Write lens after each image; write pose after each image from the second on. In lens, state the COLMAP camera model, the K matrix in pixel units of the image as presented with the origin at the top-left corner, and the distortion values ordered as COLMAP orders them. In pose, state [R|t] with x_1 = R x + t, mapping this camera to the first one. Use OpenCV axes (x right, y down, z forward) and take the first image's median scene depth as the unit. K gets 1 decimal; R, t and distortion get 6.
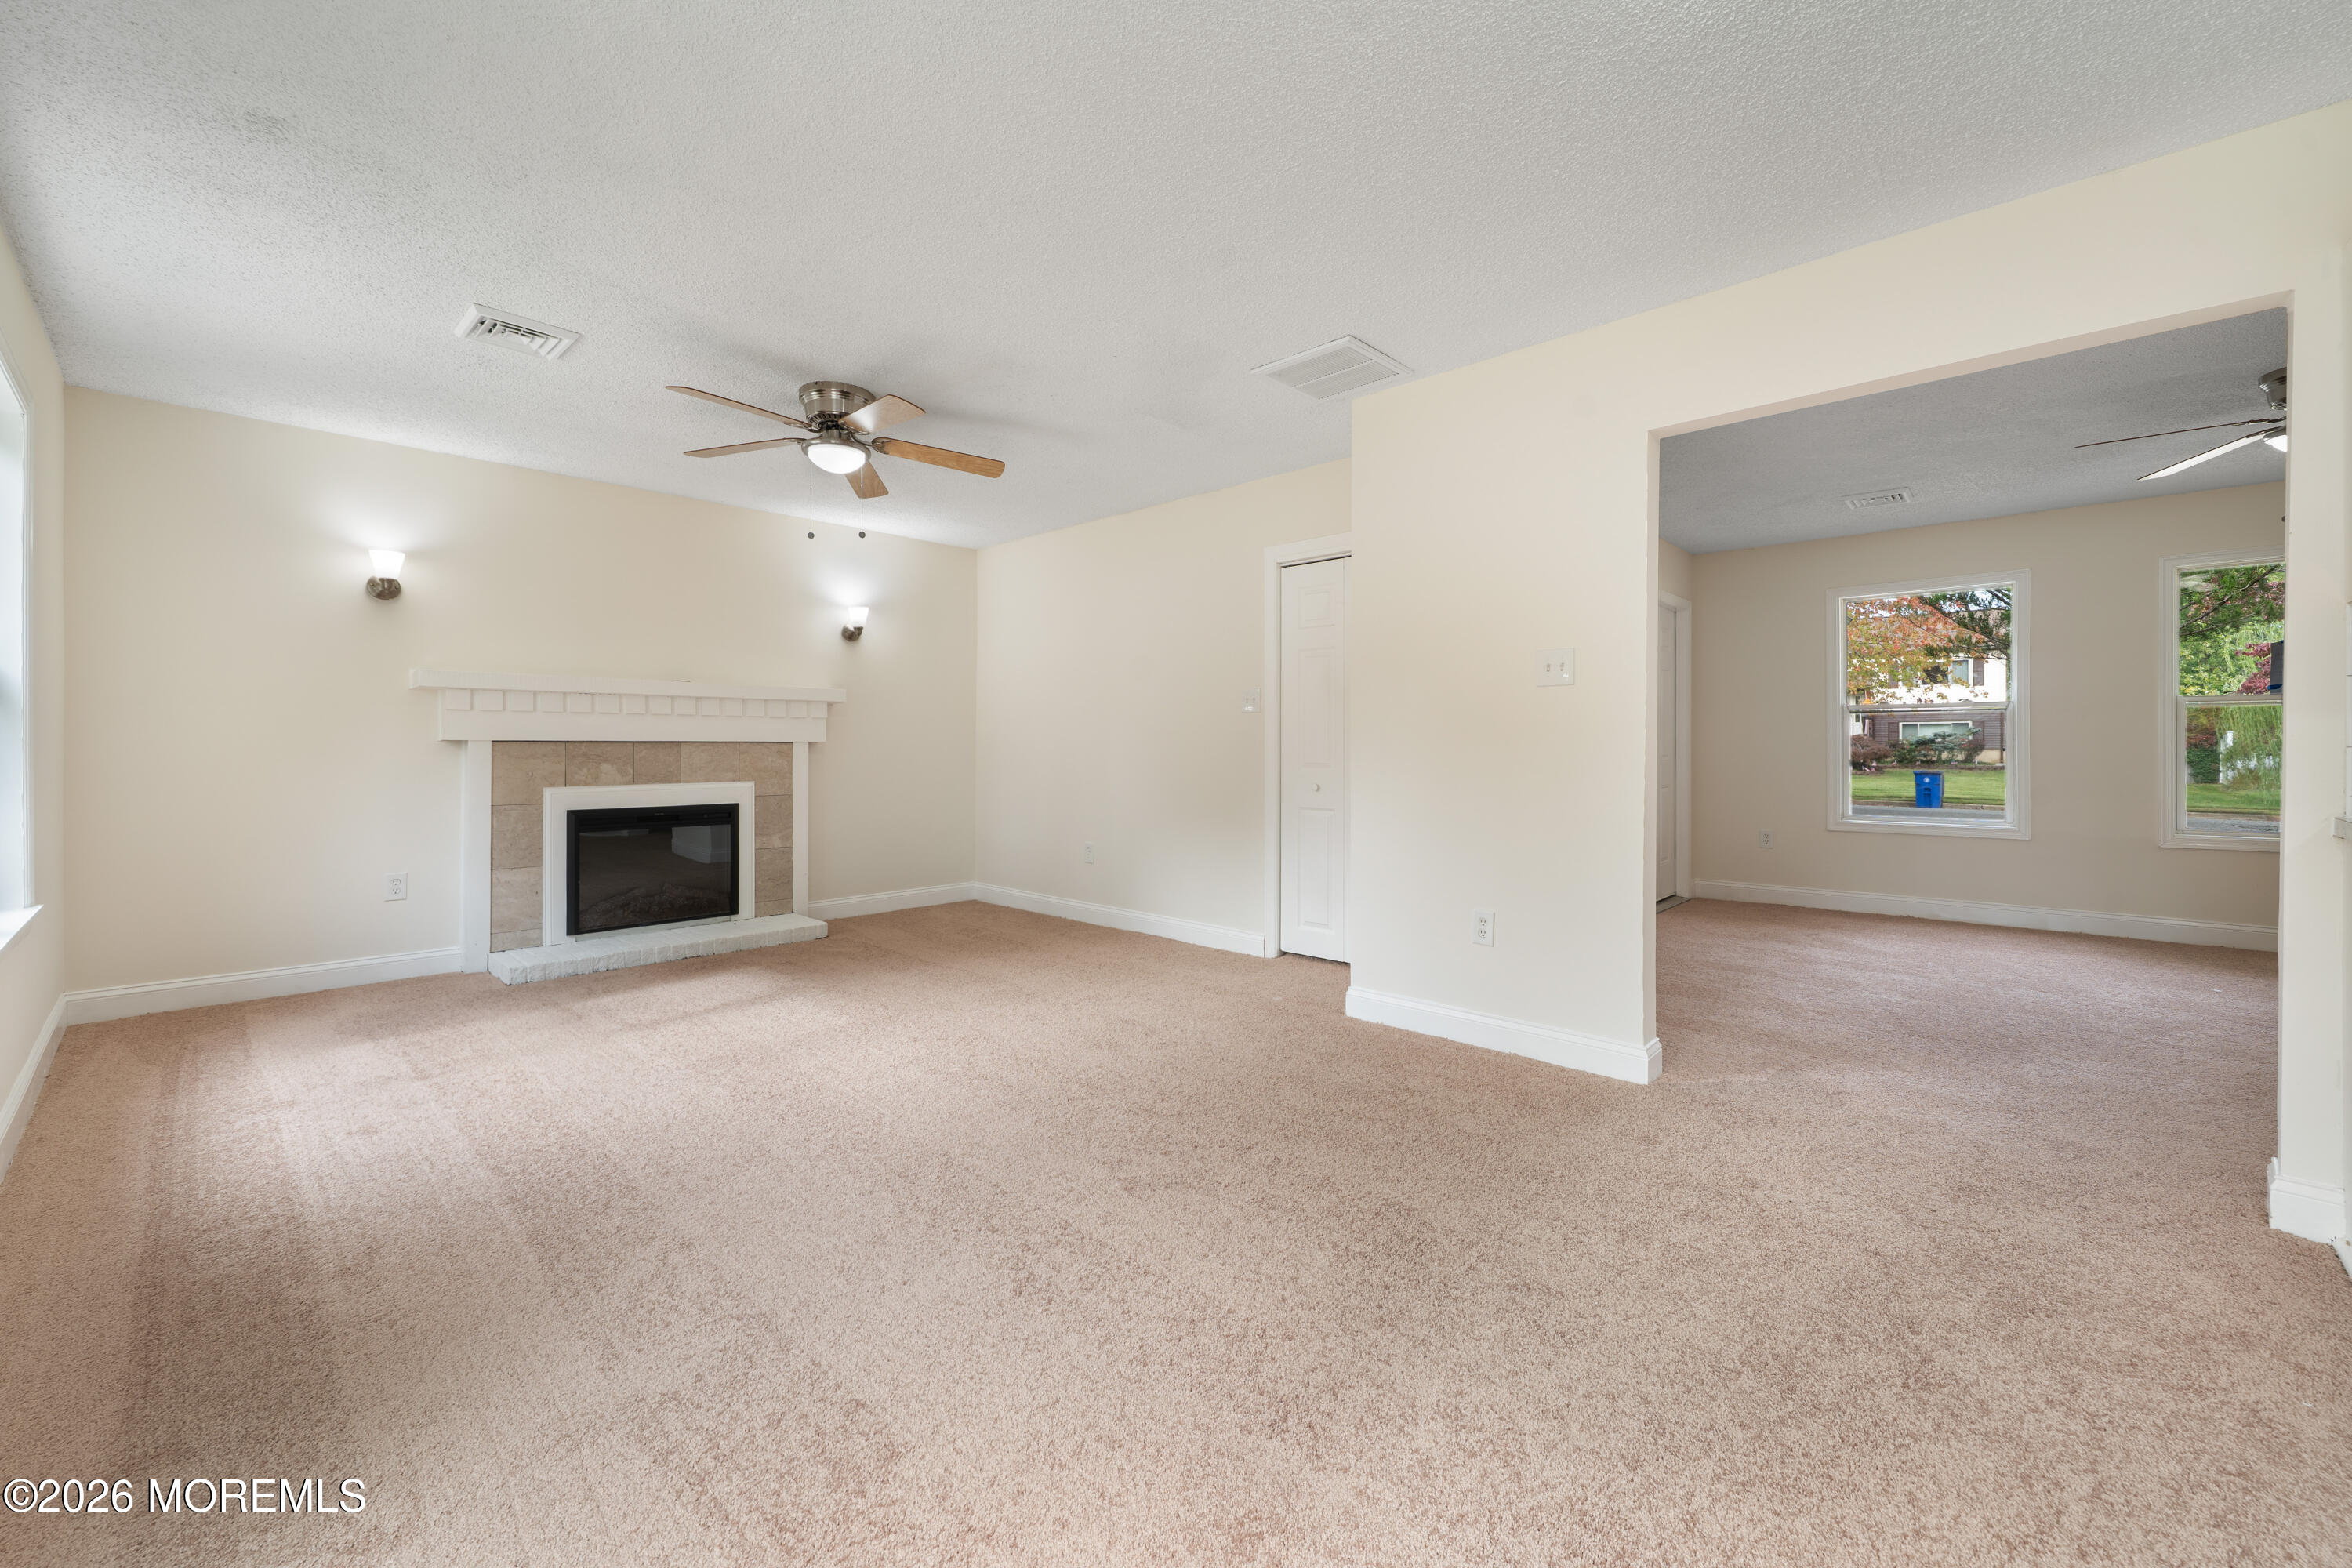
lens RADIAL K [[942.9, 0, 1186.7], [0, 942.9, 747.2], [0, 0, 1]] dist [-0.004246, -0.001034]
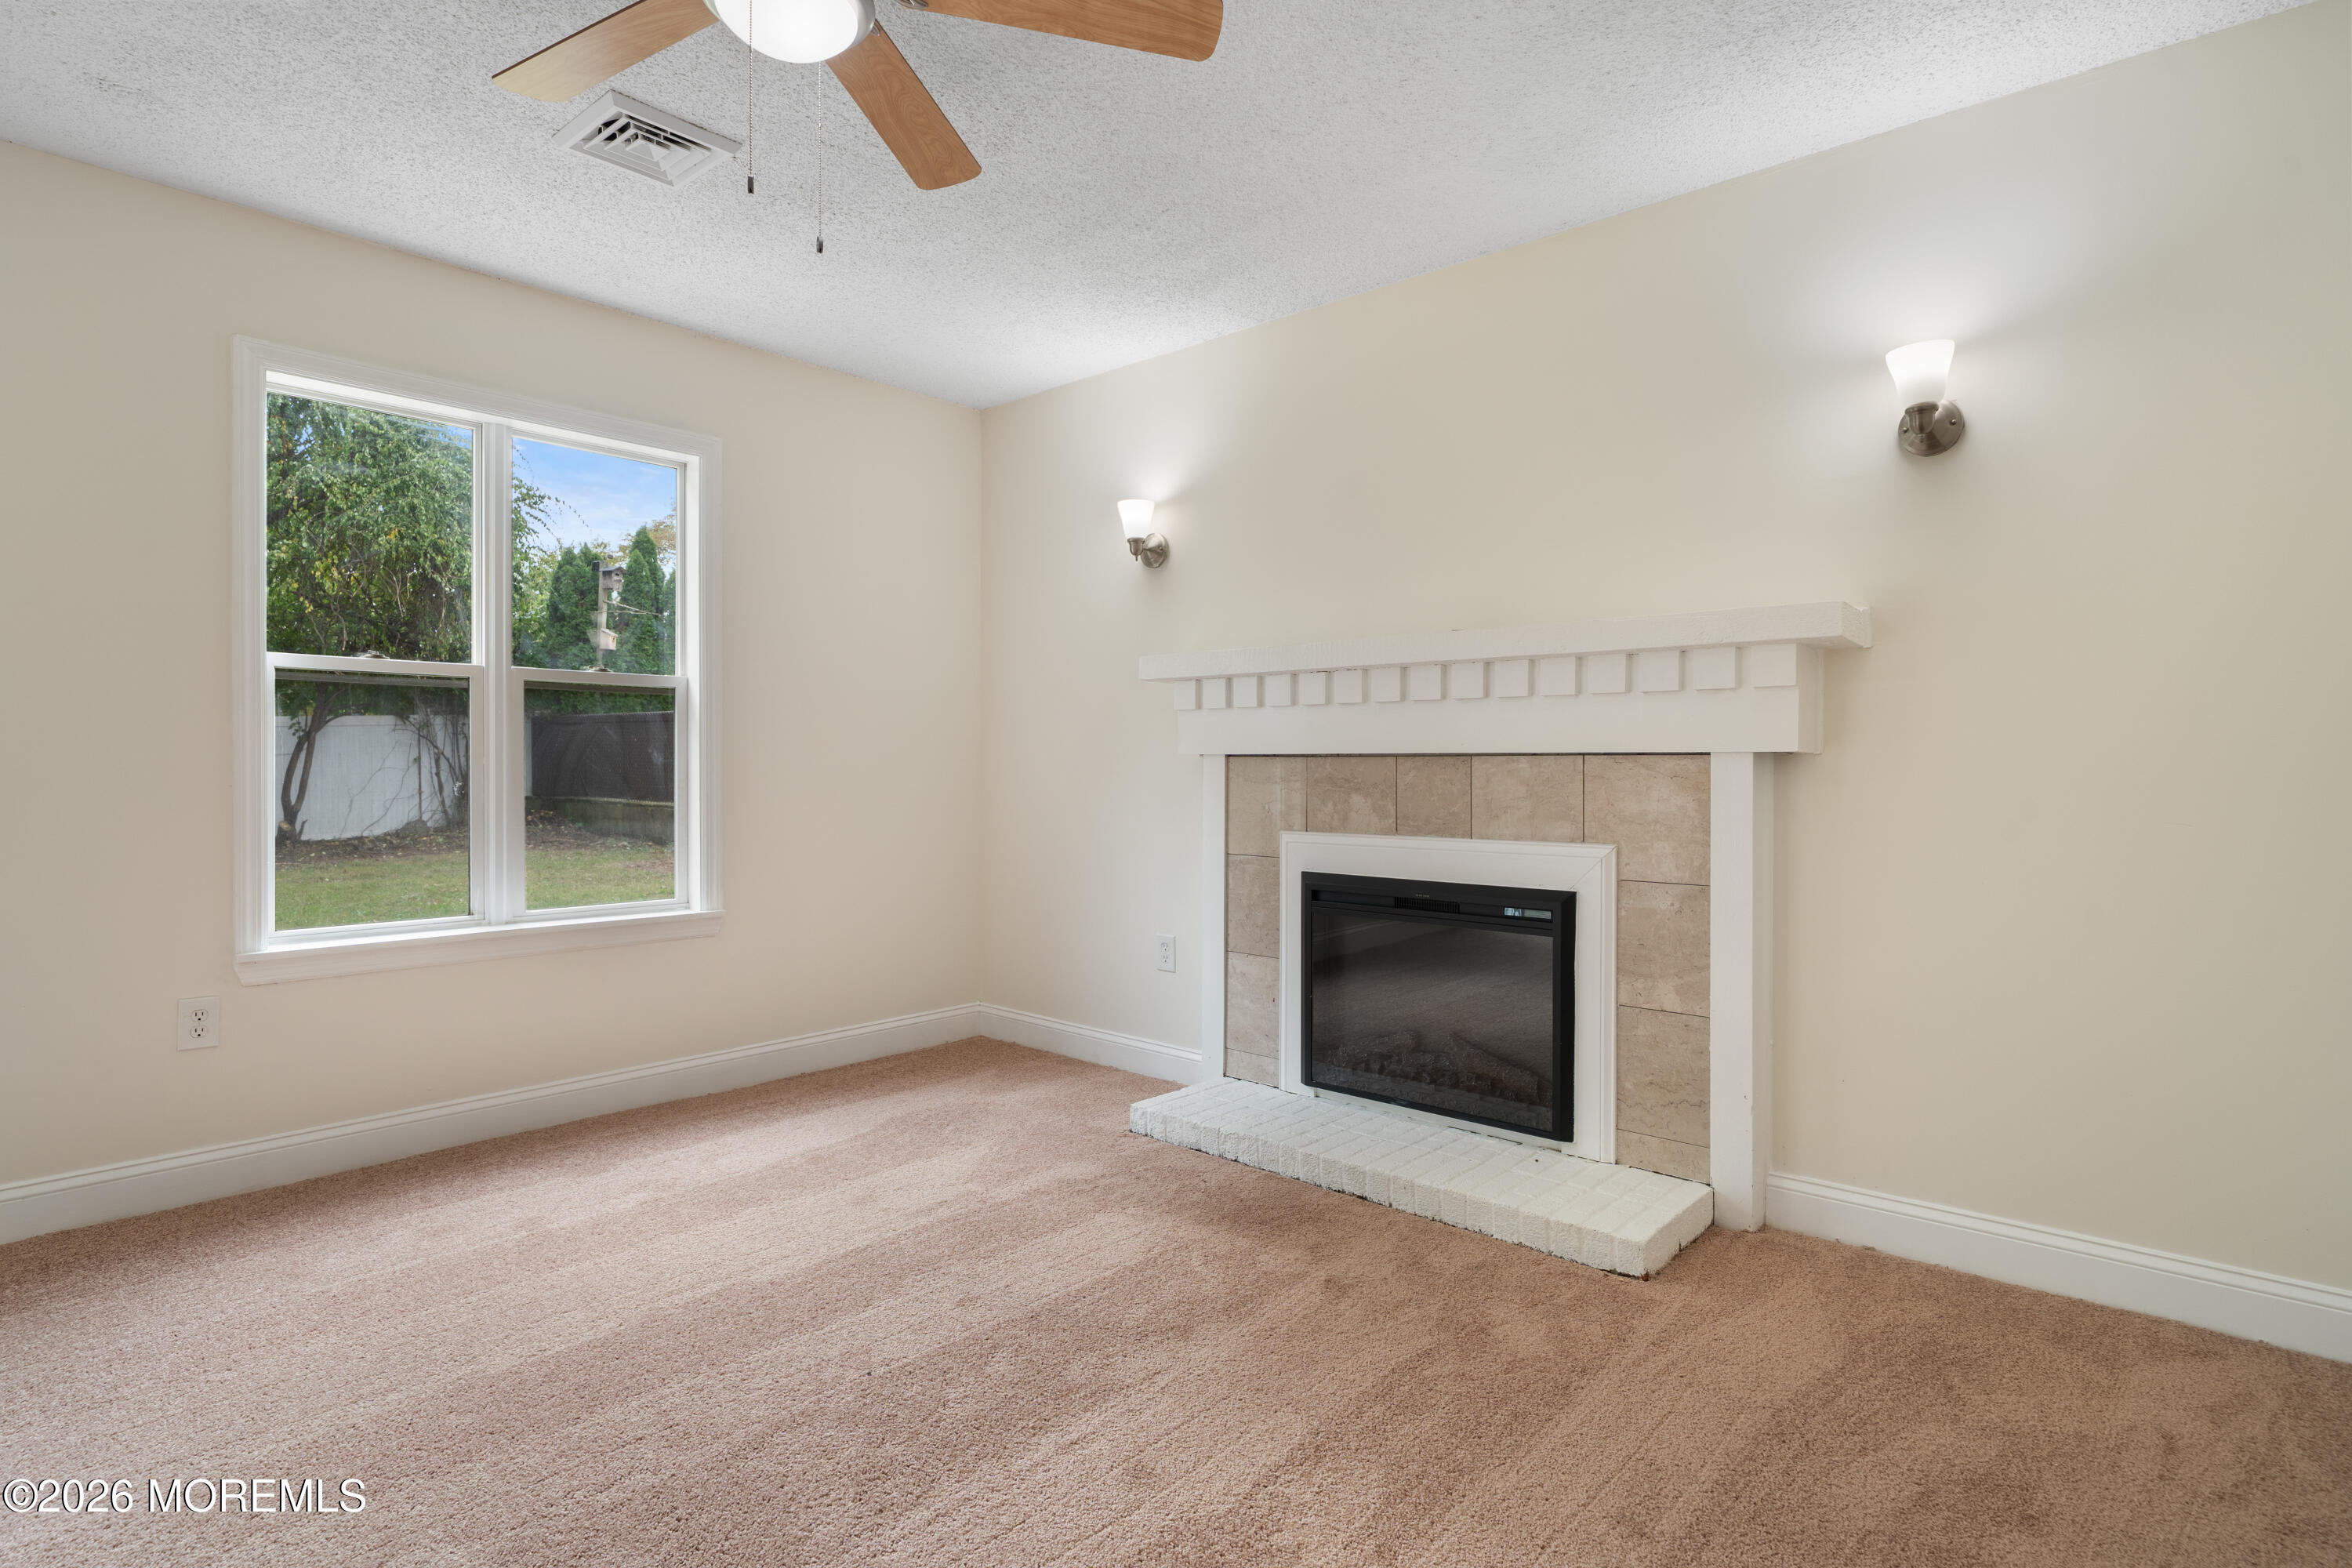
lens RADIAL K [[1200.5, 0, 1178.0], [0, 1200.5, 780.4], [0, 0, 1]] dist [0.007316, 0.000841]
pose [[0.027410, 0.017411, -0.999473, 0.084390], [0.000594, 0.999848, 0.017434, -0.003090], [0.999624, -0.001071, 0.027396, 0.830325]]
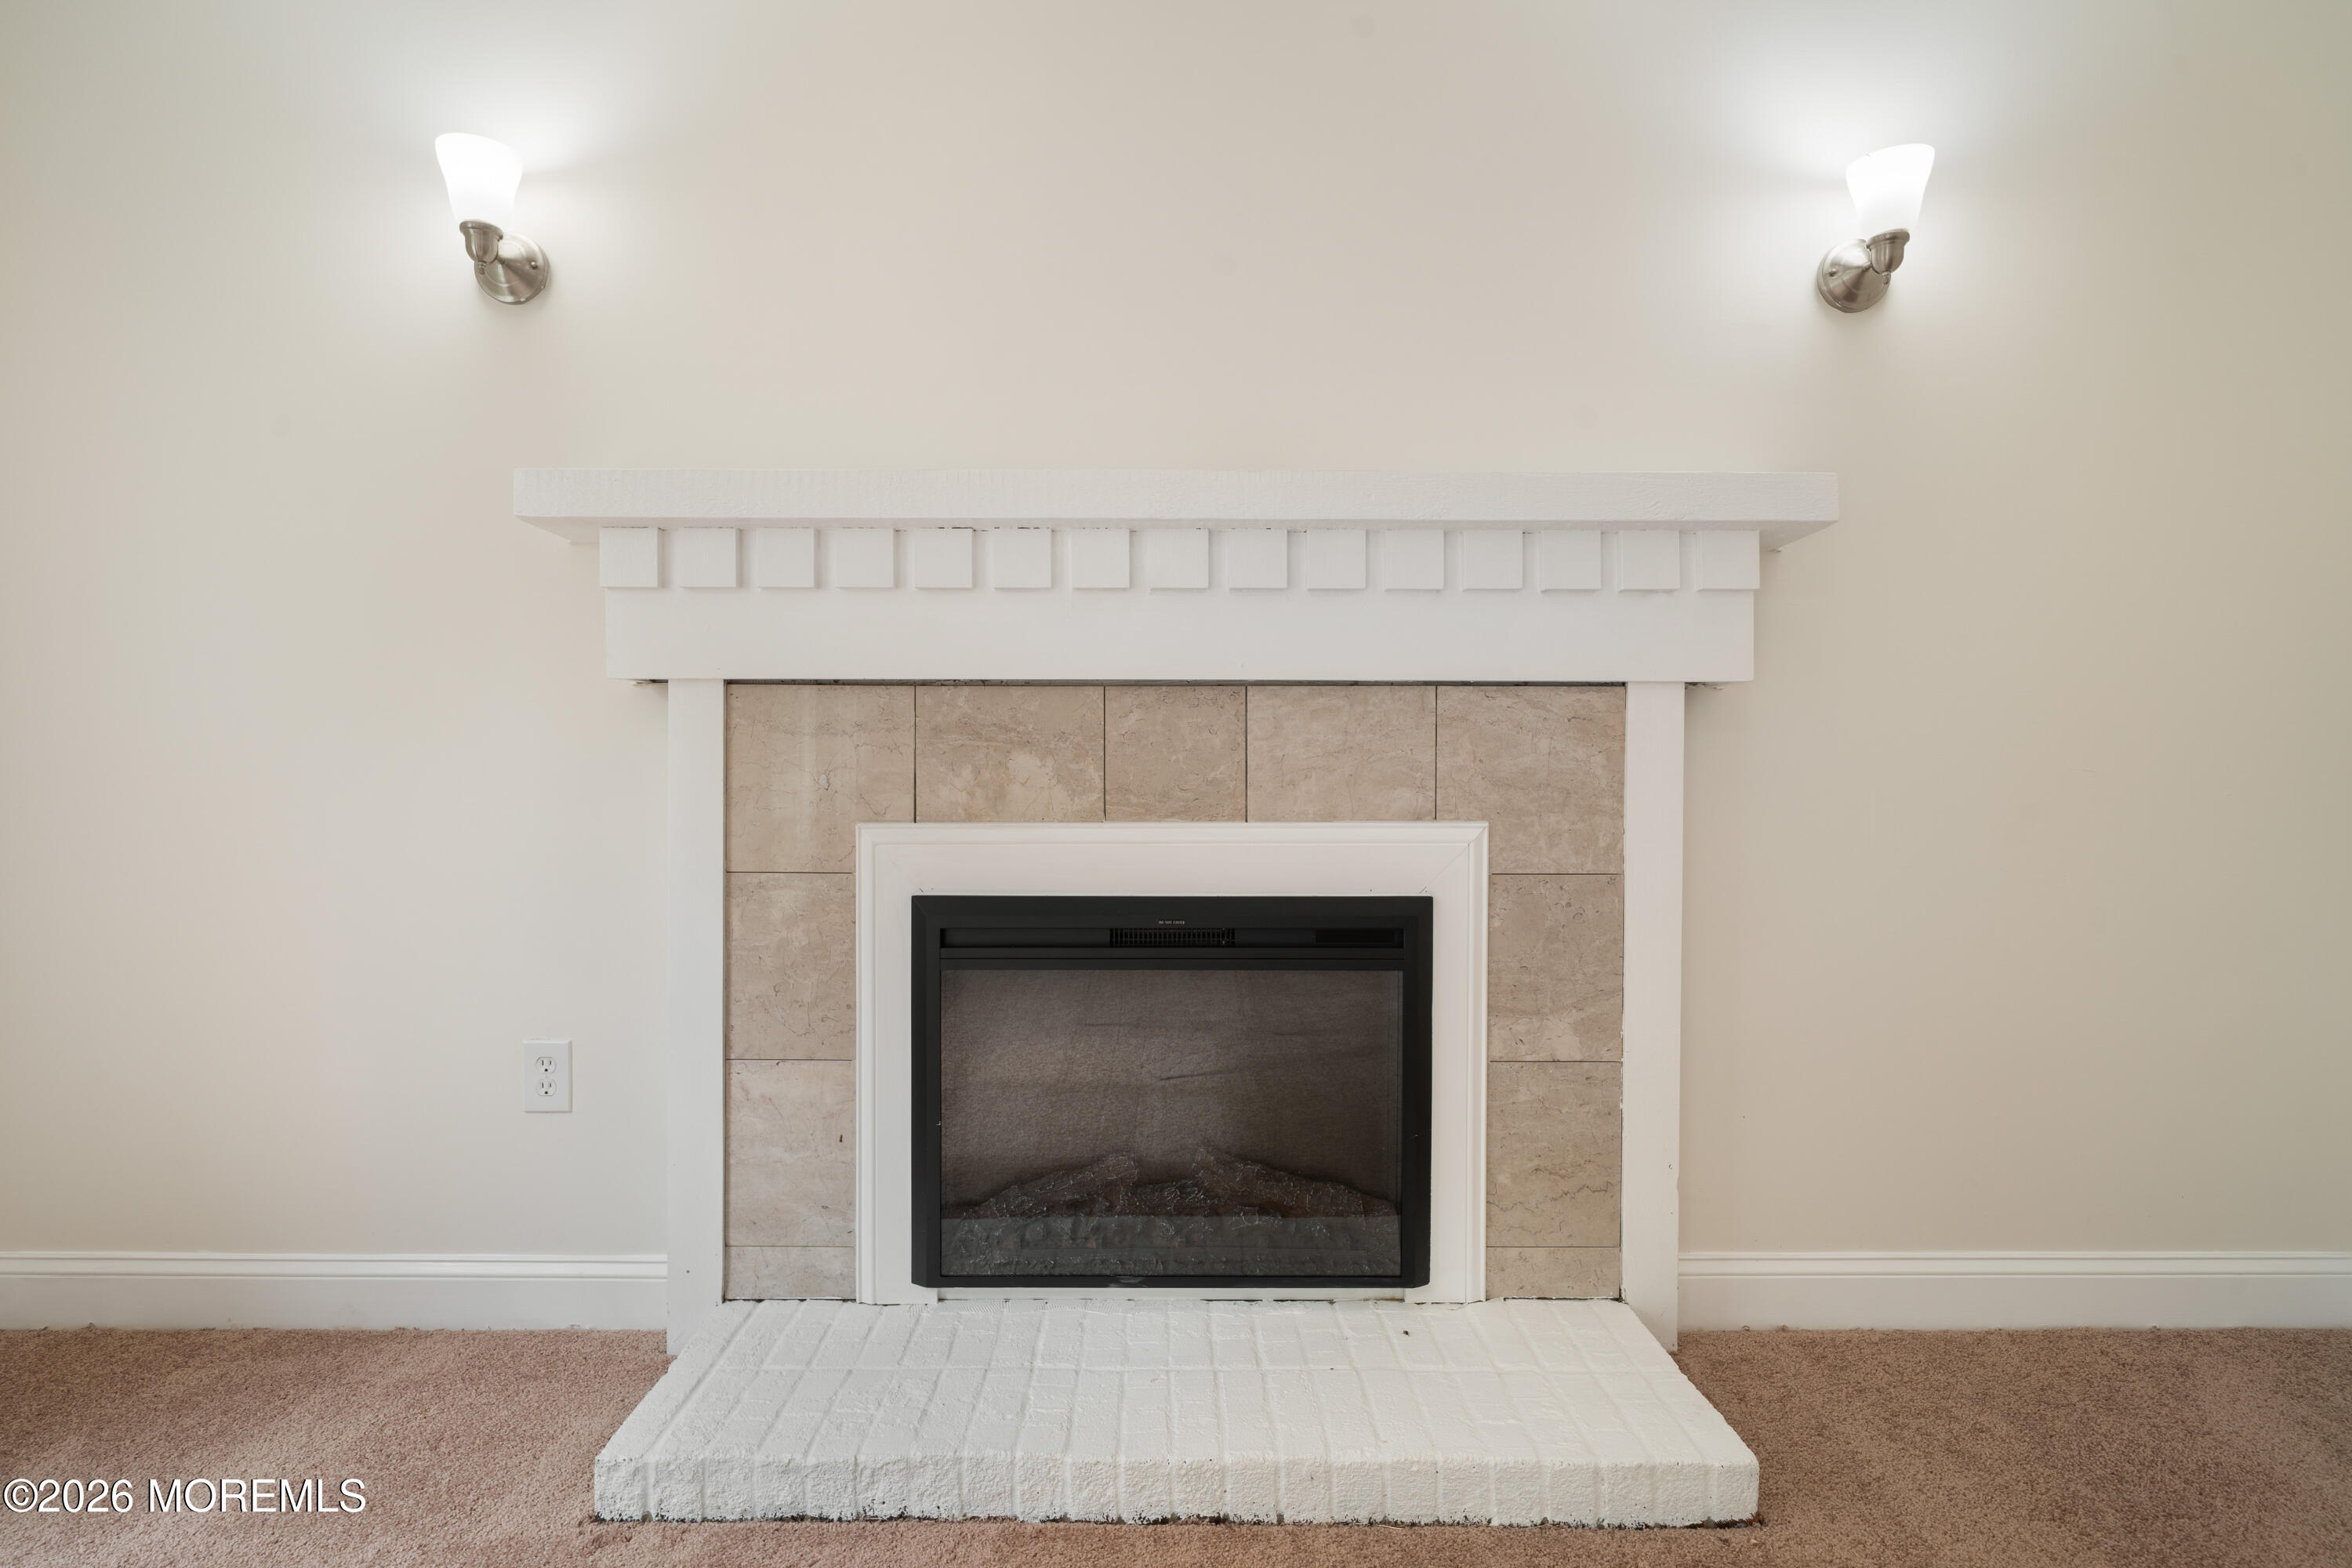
lens RADIAL K [[1158.7, 0, 1184.3], [0, 1158.7, 783.1], [0, 0, 1]] dist [0.004027, -0.000072]
pose [[0.687221, 0.017859, -0.726229, -0.283795], [-0.002699, 0.999754, 0.022031, 0.018019], [0.726443, -0.013181, 0.687100, 0.733270]]
